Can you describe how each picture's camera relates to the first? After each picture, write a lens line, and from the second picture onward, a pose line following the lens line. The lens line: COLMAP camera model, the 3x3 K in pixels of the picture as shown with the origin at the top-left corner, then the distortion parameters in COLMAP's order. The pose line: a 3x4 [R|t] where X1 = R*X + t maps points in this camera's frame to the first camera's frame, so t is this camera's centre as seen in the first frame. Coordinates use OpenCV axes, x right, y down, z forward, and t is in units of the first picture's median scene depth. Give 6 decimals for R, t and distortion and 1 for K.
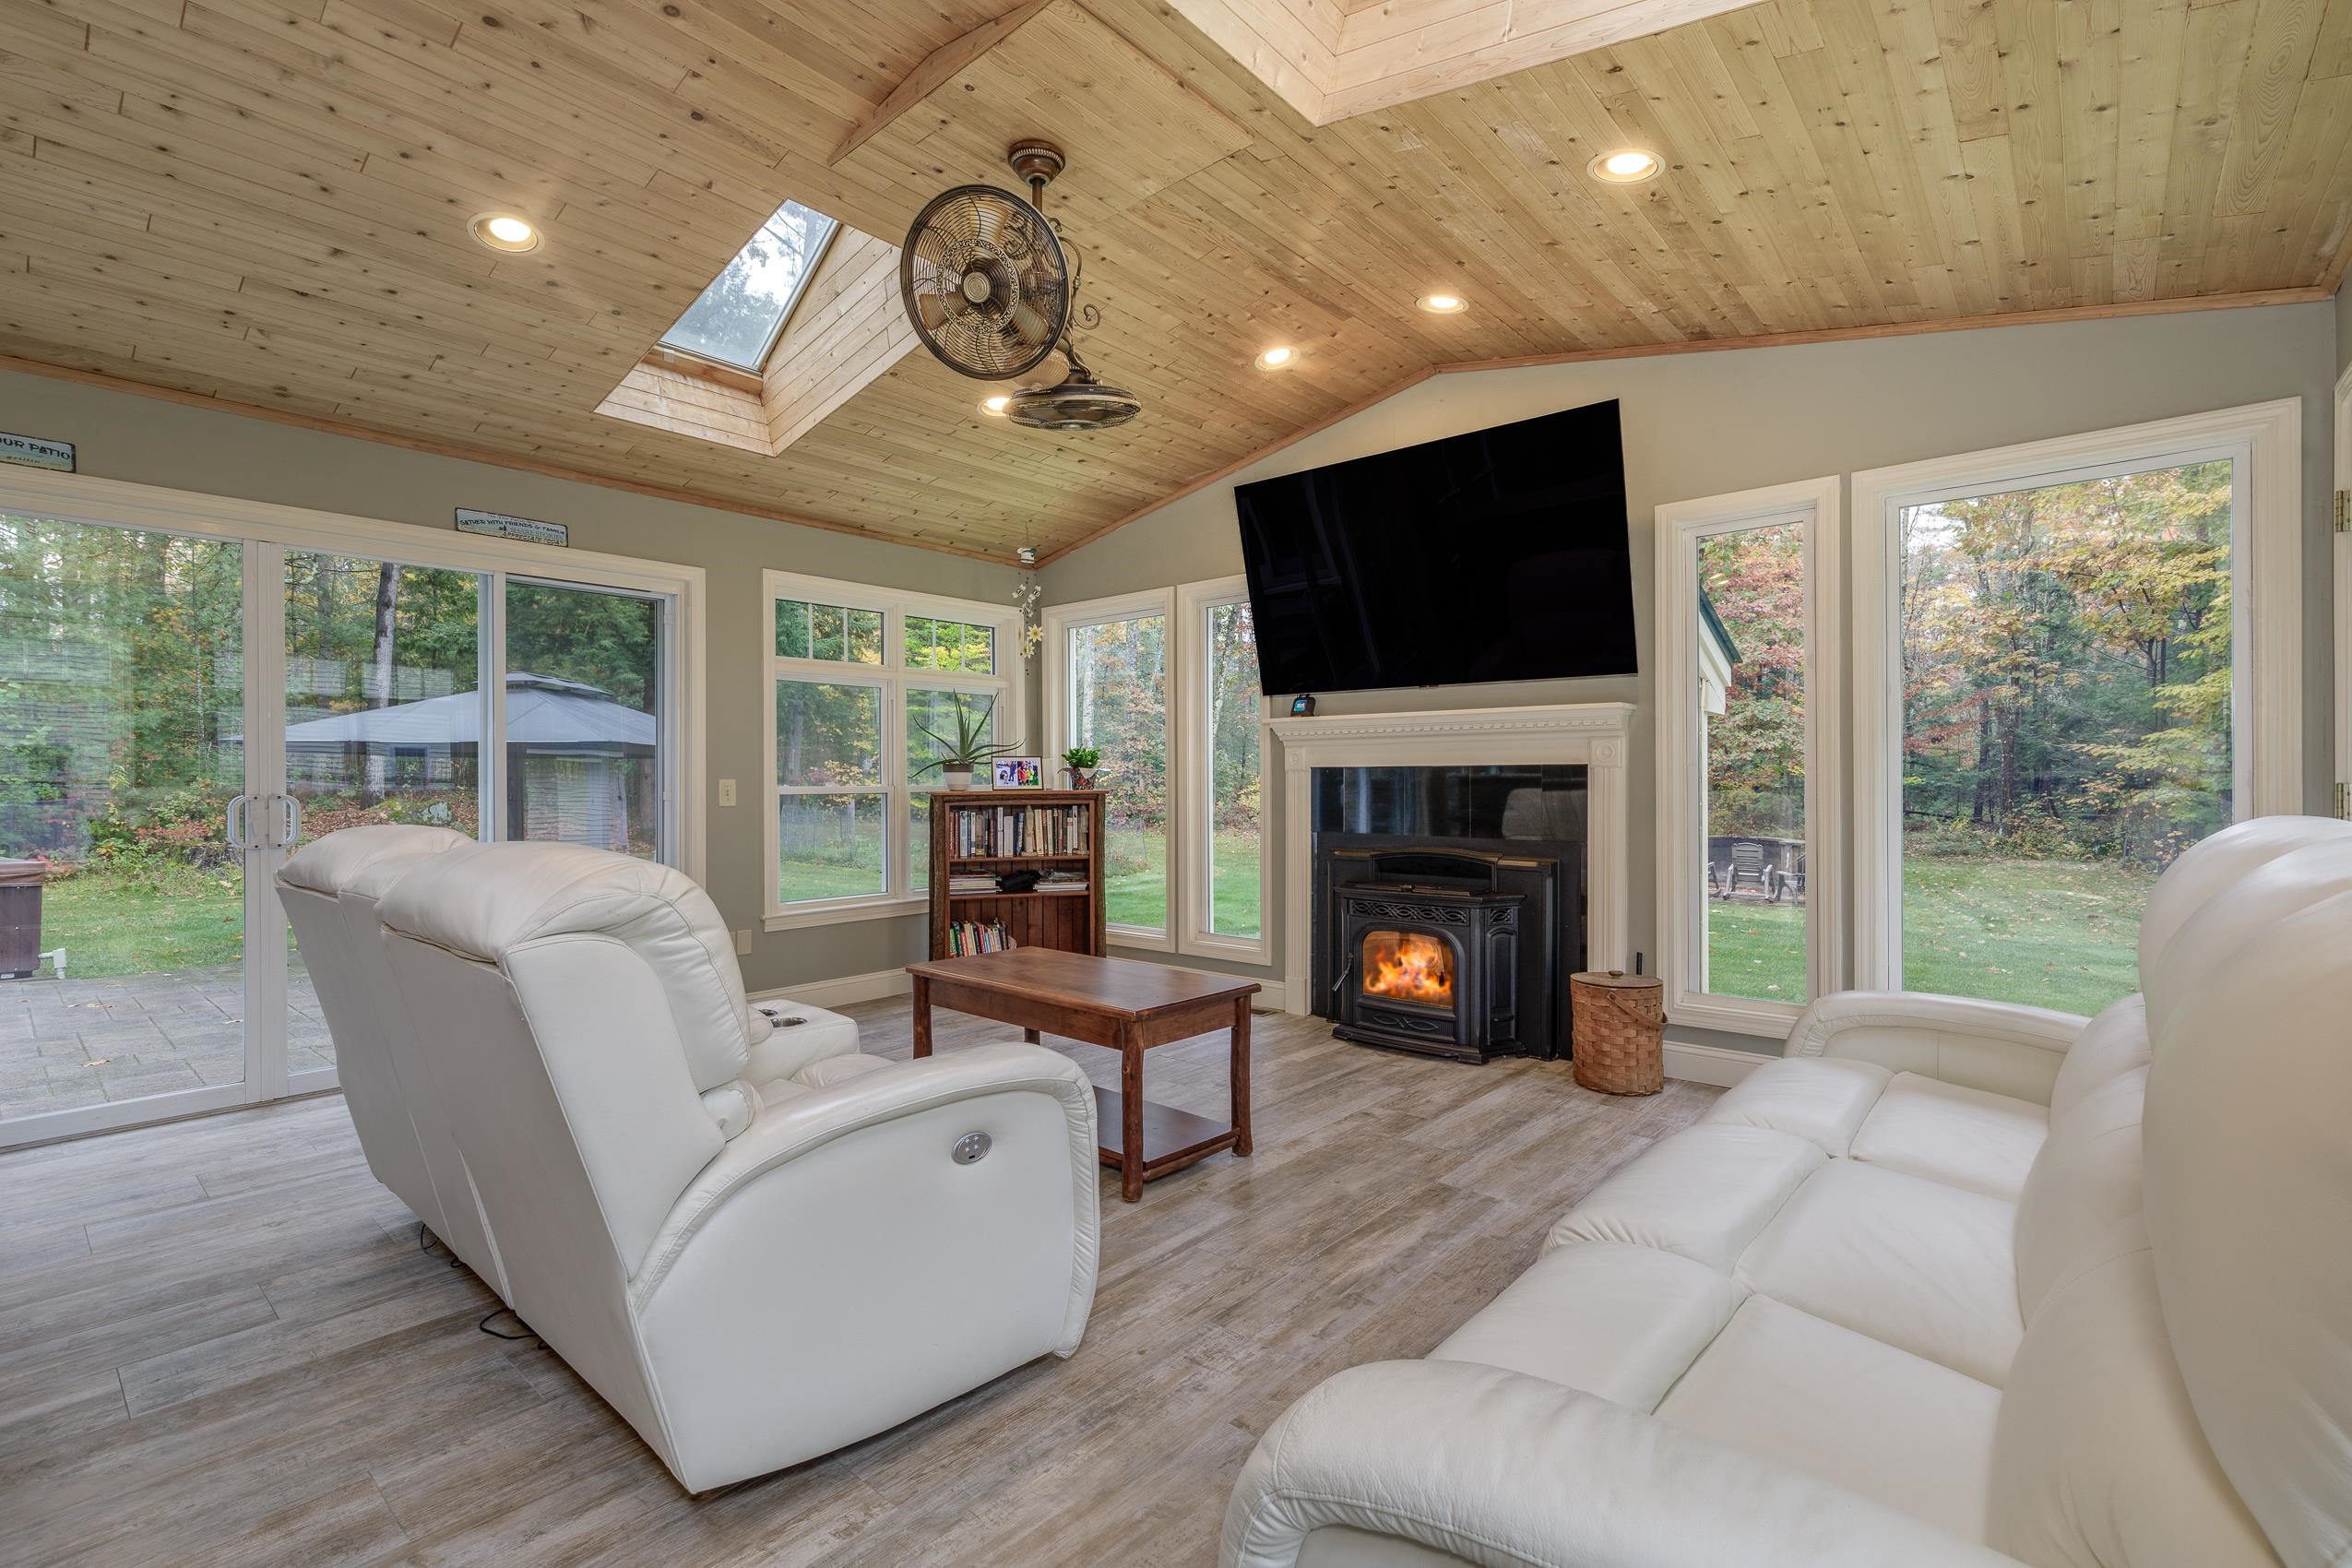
lens RADIAL K [[1041.2, 0, 1180.2], [0, 1041.2, 779.1], [0, 0, 1]] dist [0.002963, 0.000587]
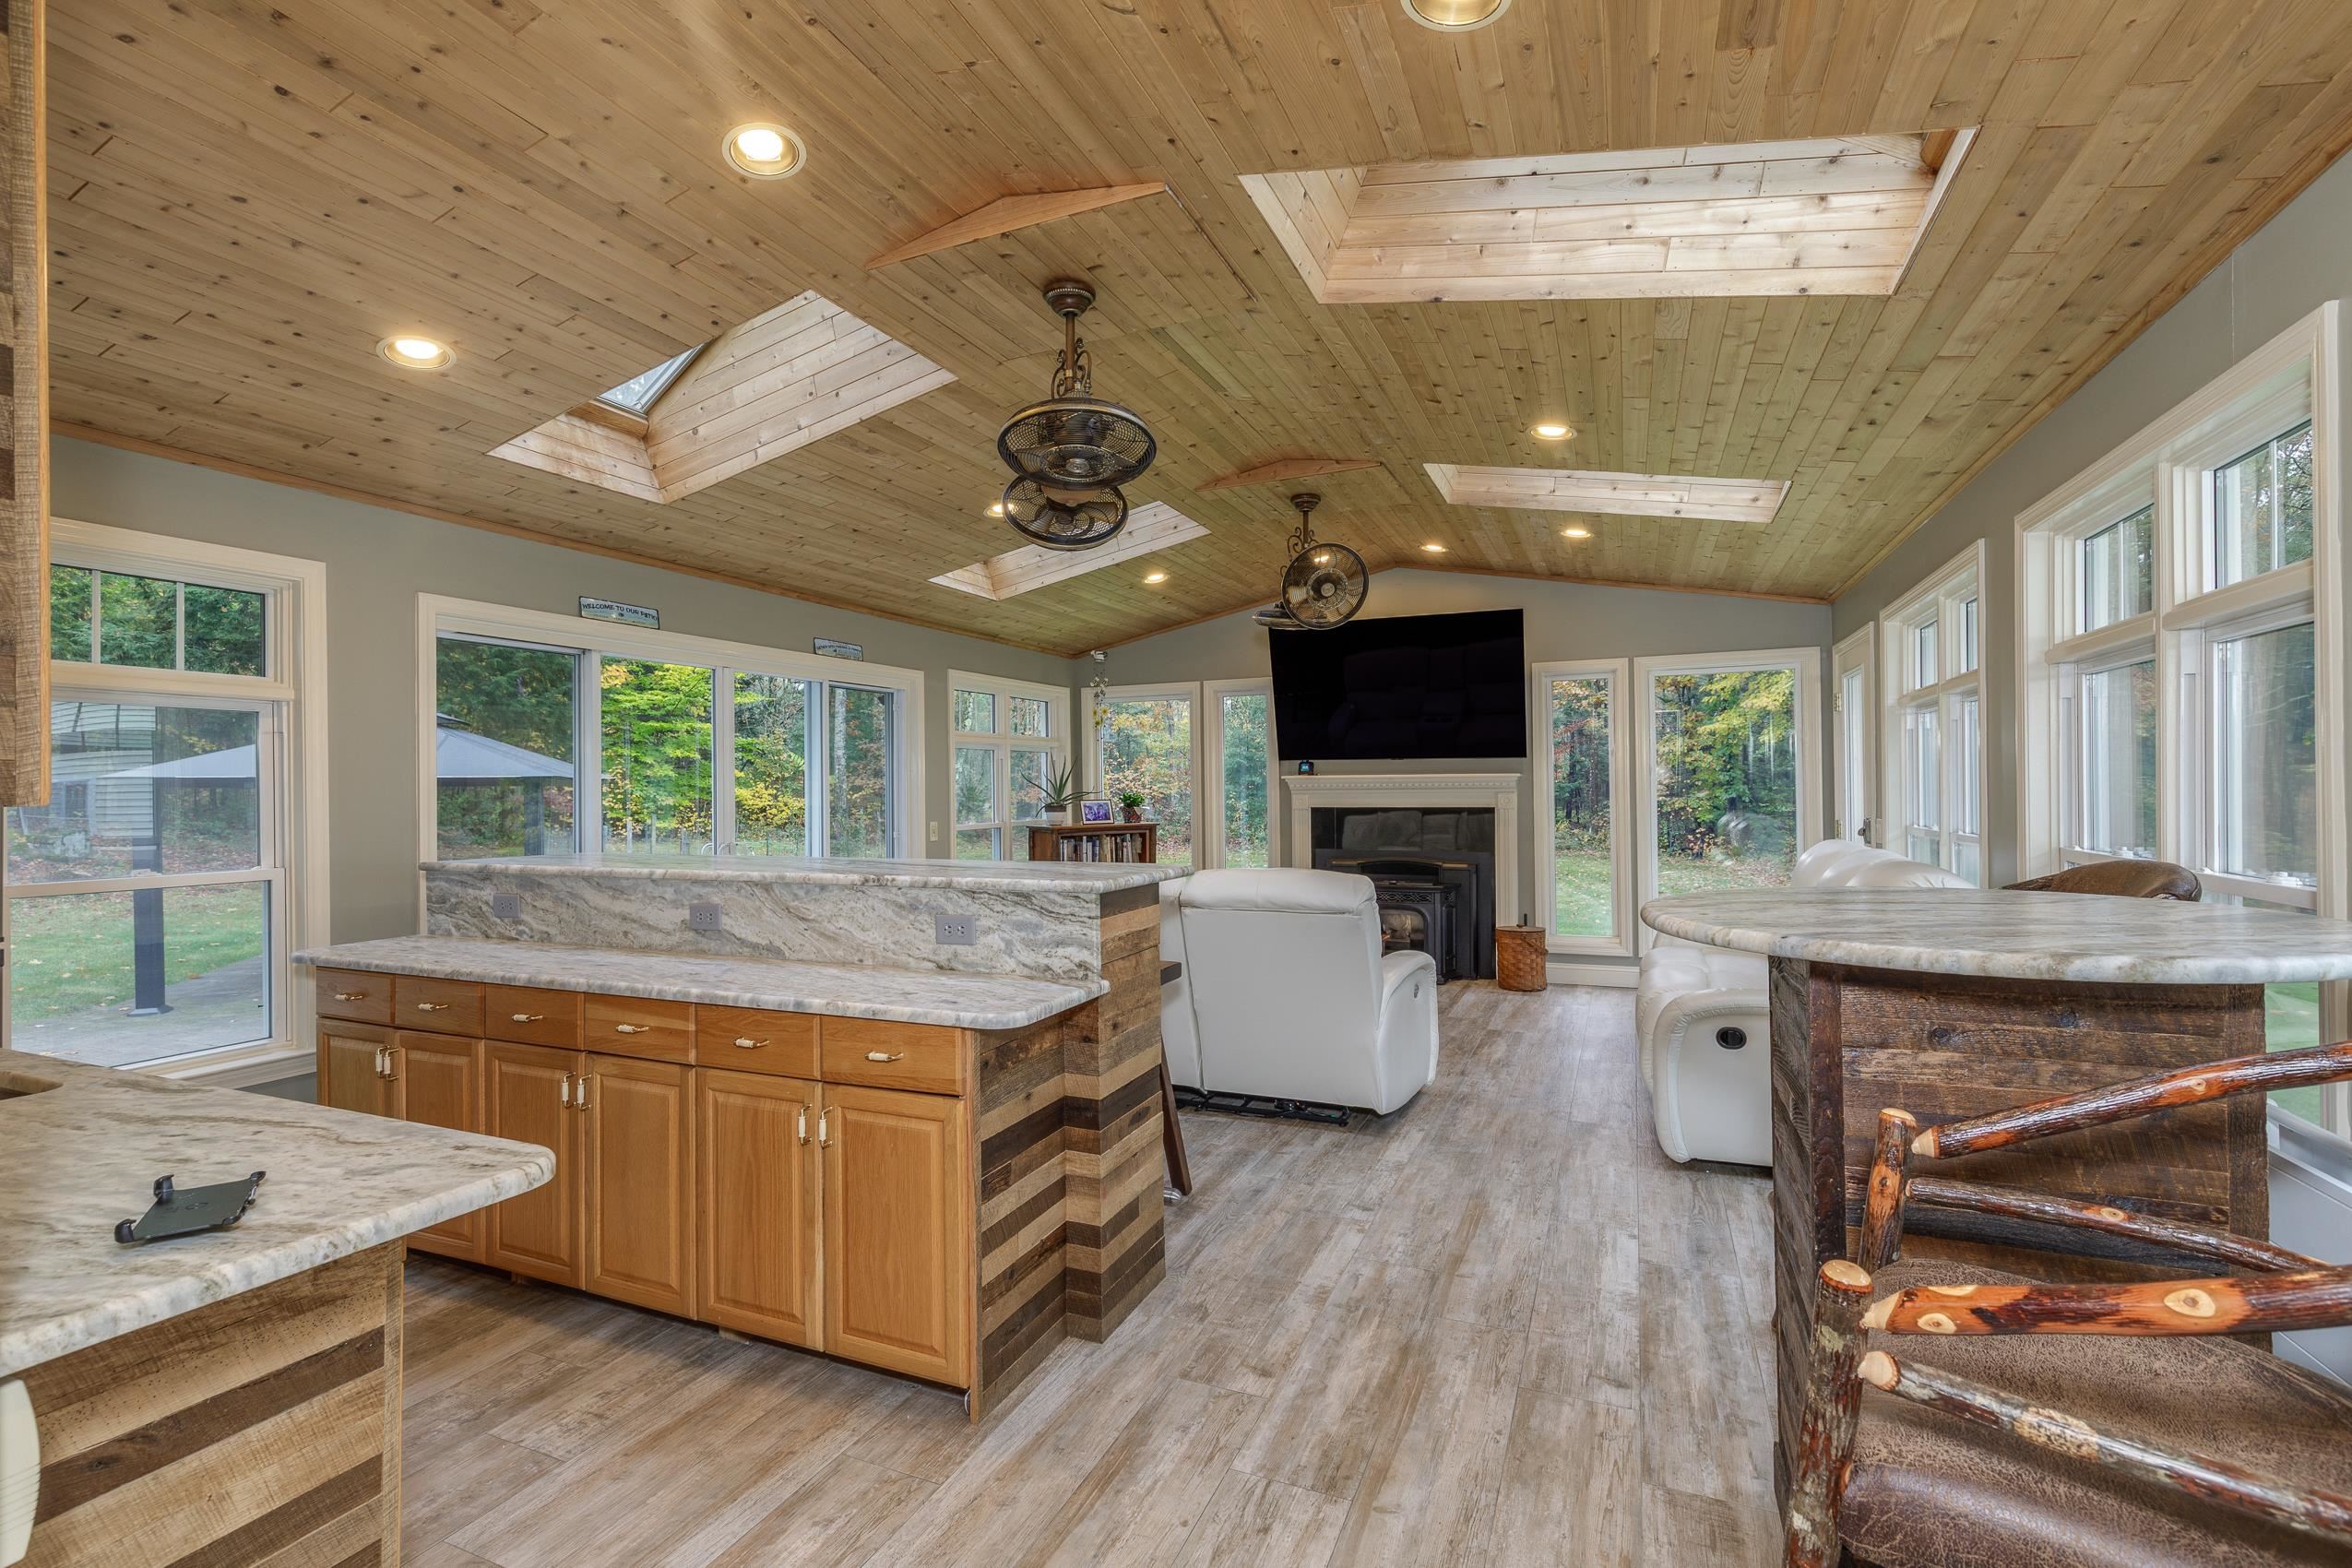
lens RADIAL K [[1041.2, 0, 1180.2], [0, 1041.2, 779.1], [0, 0, 1]] dist [0.002963, 0.000587]
pose [[0.951606, -0.004381, 0.307290, -0.524866], [0.006947, 0.999950, -0.007254, -0.042963], [-0.307242, 0.009038, 0.951588, -0.402299]]
